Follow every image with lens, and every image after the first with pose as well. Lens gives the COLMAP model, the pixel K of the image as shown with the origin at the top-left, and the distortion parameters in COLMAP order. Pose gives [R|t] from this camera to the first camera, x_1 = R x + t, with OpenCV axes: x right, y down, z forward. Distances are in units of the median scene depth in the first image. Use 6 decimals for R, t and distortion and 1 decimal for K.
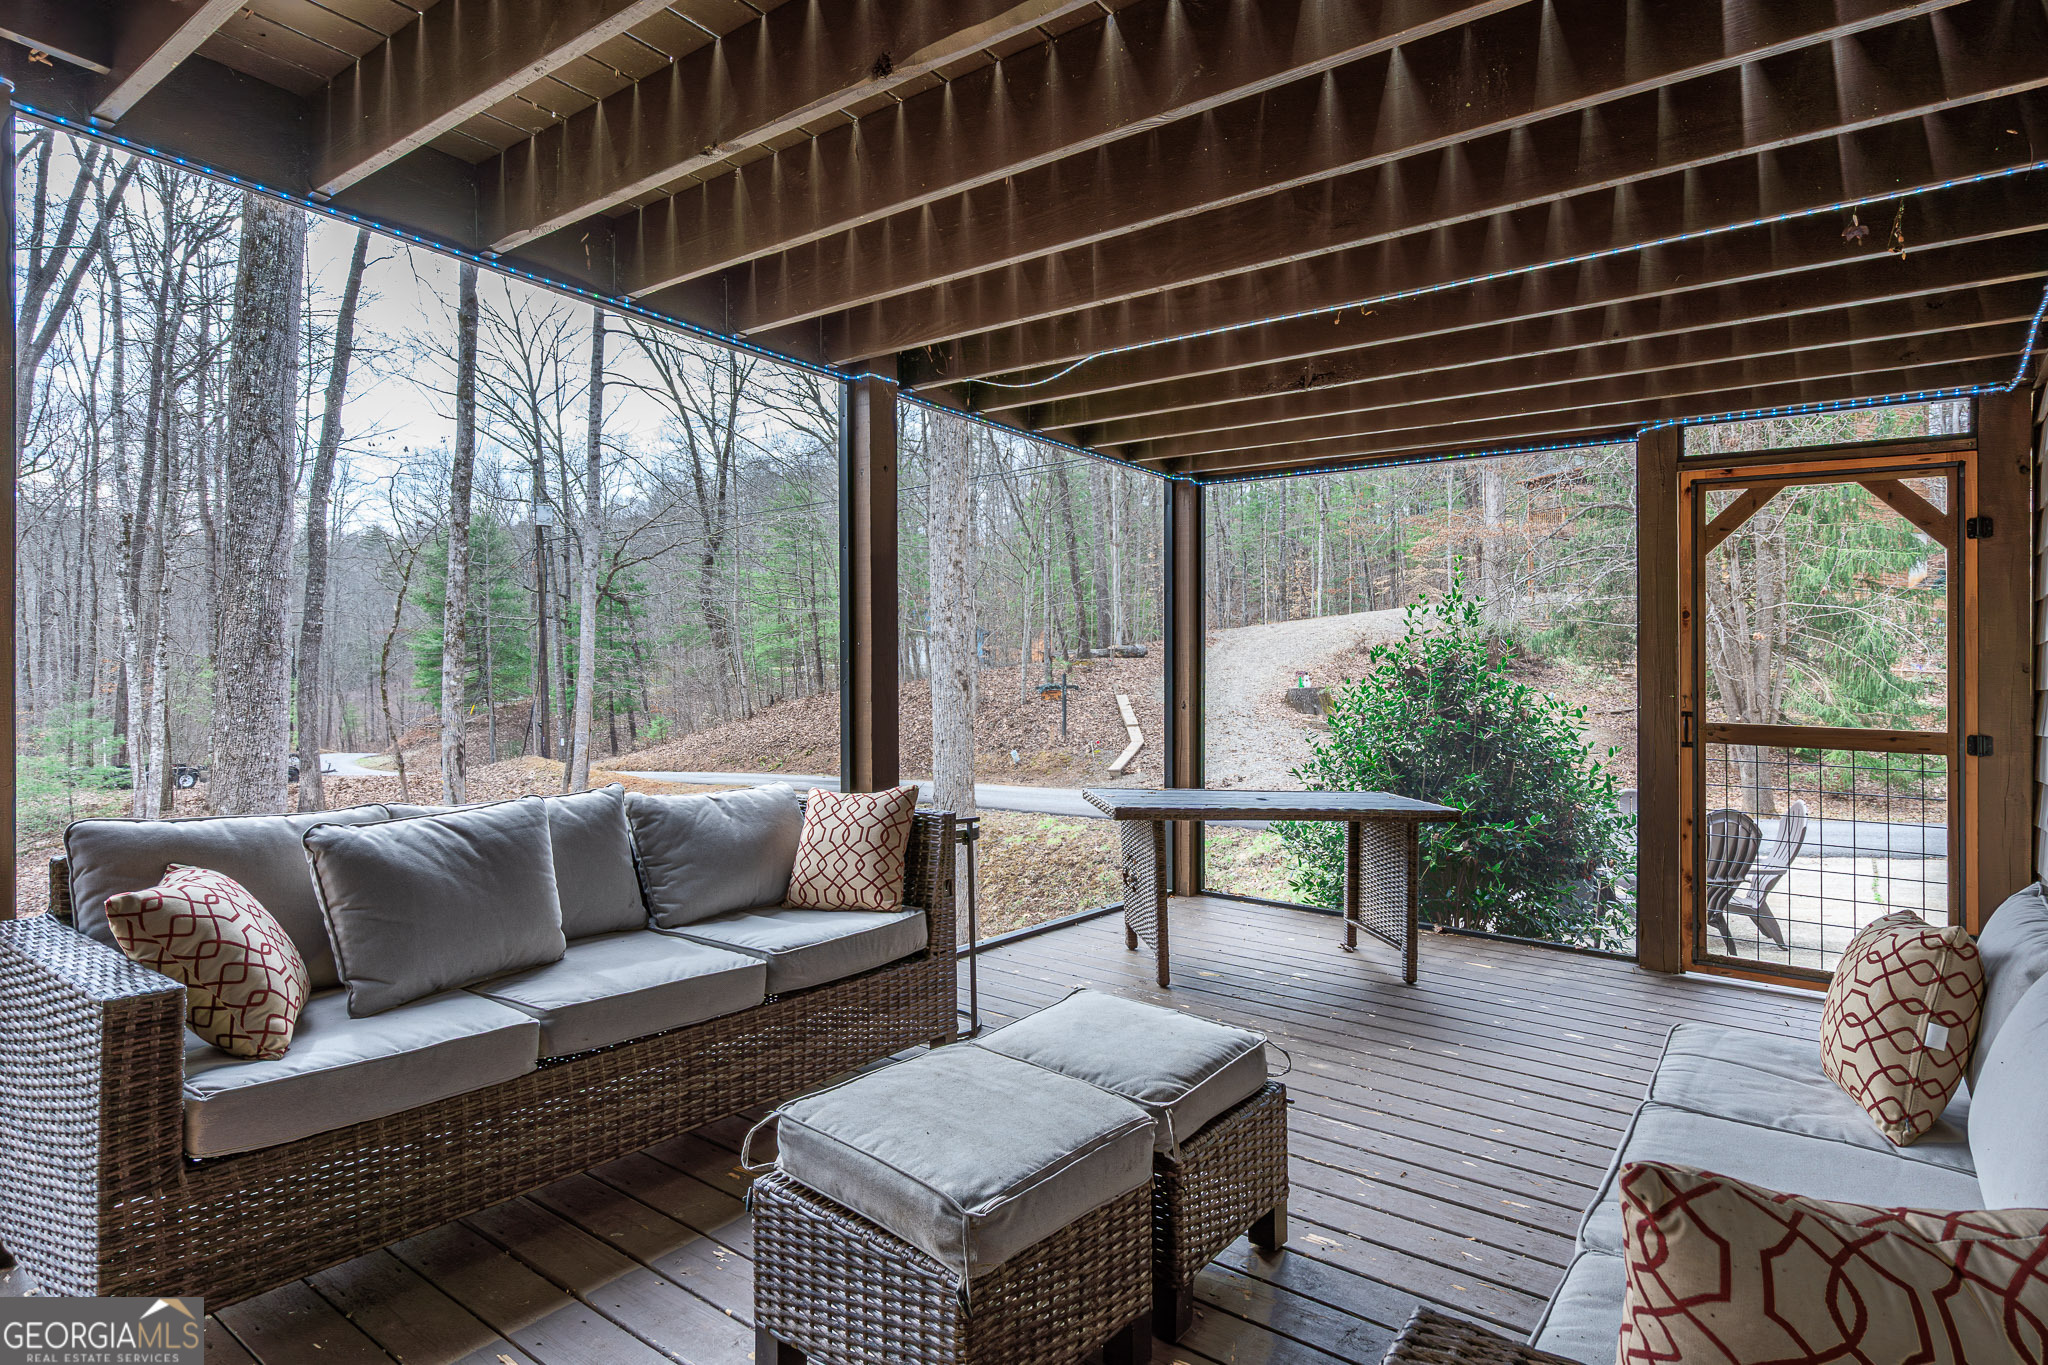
lens RADIAL K [[1086.7, 0, 1029.6], [0, 1086.7, 685.2], [0, 0, 1]] dist [-0.003773, -0.000480]
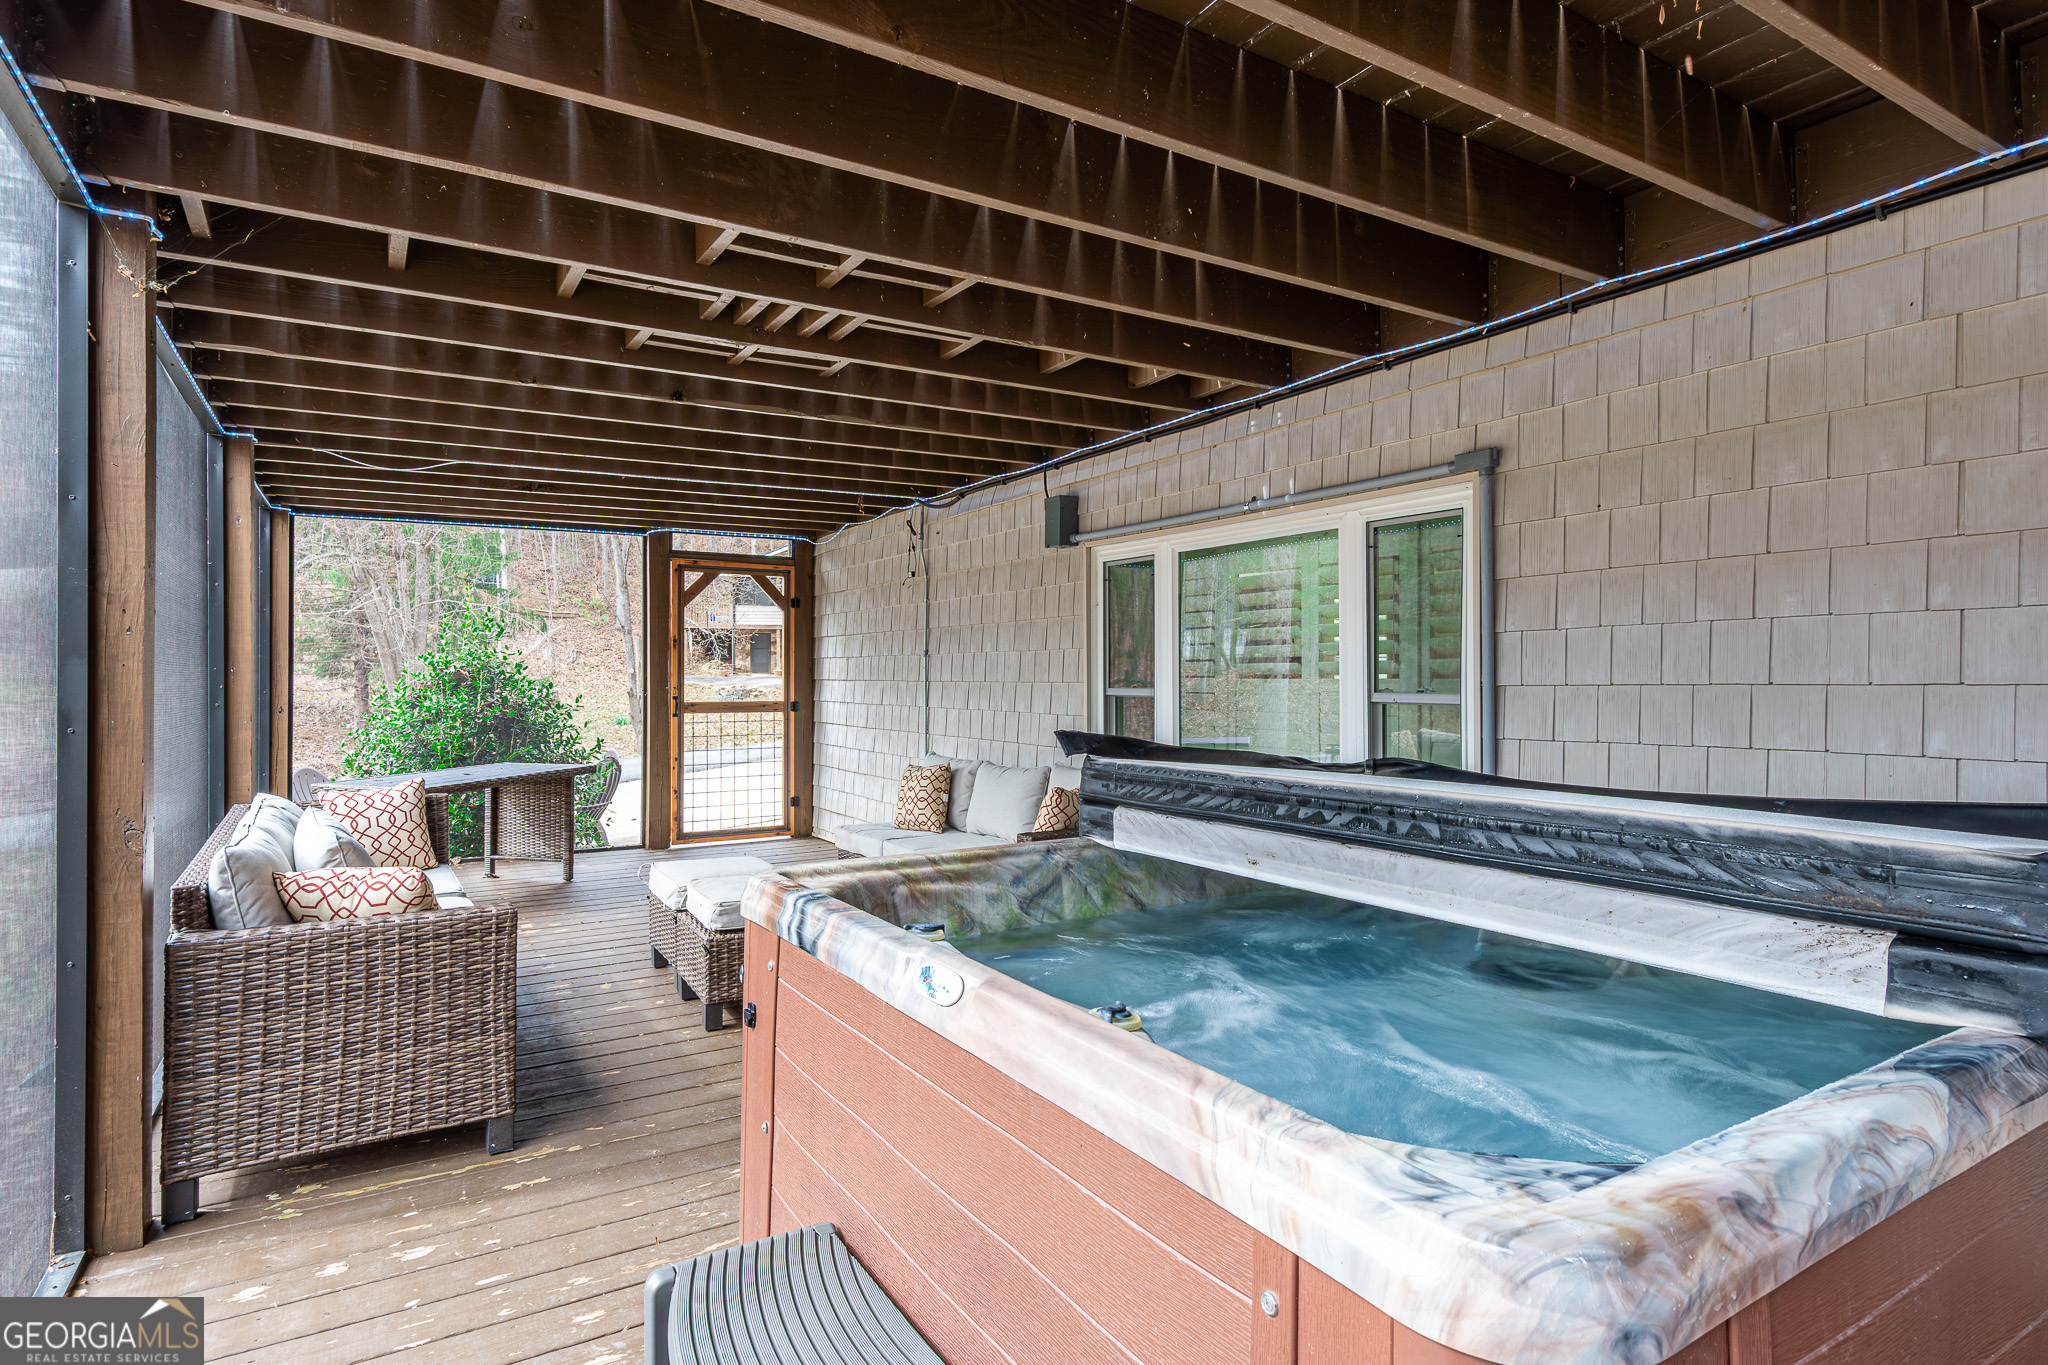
lens RADIAL K [[1086.7, 0, 1018.8], [0, 1086.7, 677.0], [0, 0, 1]] dist [-0.003773, -0.000480]
pose [[0.356314, -0.028476, 0.933932, -0.855250], [0.011721, 0.999593, 0.026006, -0.046691], [-0.934293, 0.001680, 0.356503, -0.144430]]
